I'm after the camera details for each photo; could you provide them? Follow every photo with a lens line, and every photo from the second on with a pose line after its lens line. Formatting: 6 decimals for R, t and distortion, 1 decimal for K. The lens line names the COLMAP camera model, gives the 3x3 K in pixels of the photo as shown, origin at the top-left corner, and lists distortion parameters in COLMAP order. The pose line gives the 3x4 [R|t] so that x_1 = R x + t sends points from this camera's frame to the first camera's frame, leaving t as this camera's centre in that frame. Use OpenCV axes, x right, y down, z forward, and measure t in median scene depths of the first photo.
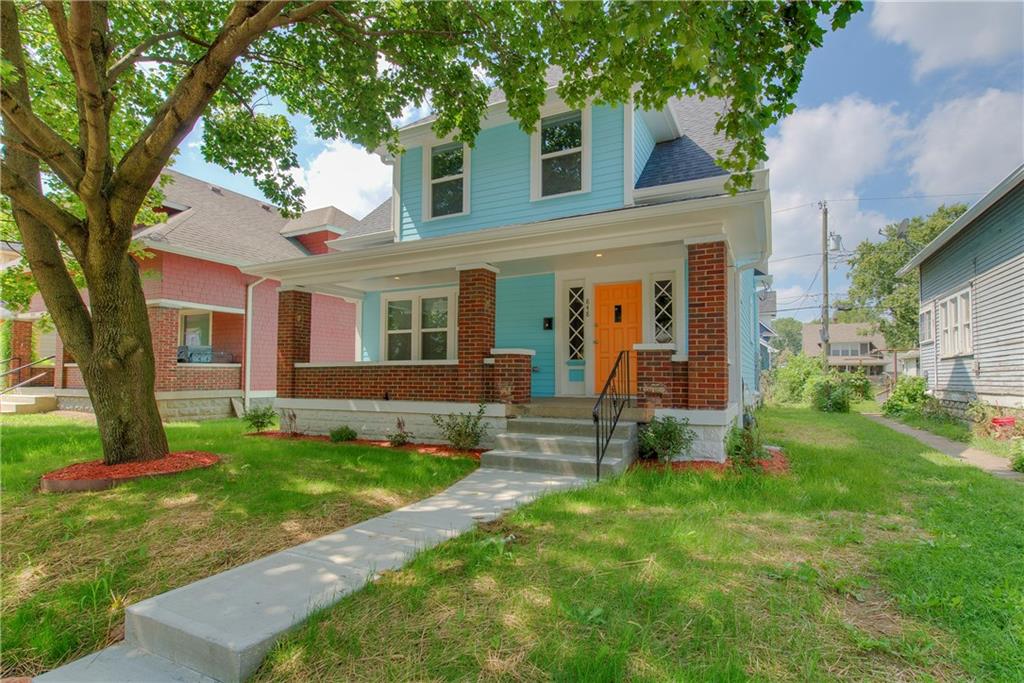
lens RADIAL K [[507.6, 0, 516.0], [0, 507.6, 343.9], [0, 0, 1]] dist [0.003503, 0.000479]
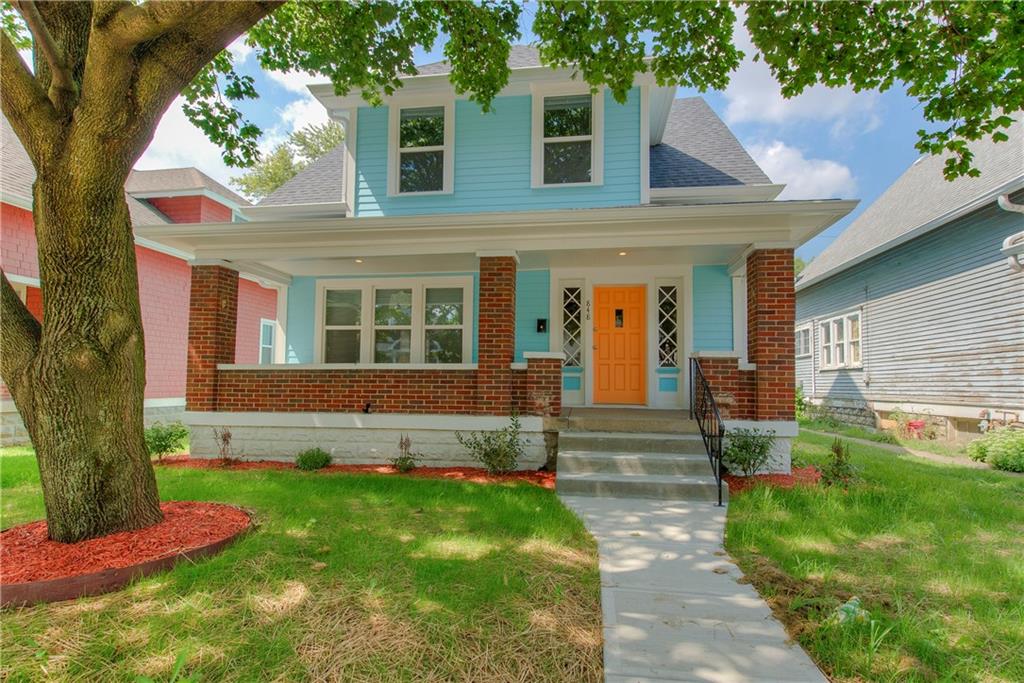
lens RADIAL K [[507.6, 0, 513.4], [0, 507.6, 347.8], [0, 0, 1]] dist [0.003503, 0.000479]
pose [[0.945393, 0.029588, 0.324588, -0.303041], [-0.028475, 0.999561, -0.008181, 0.009455], [-0.324687, -0.001509, 0.945820, 0.180151]]
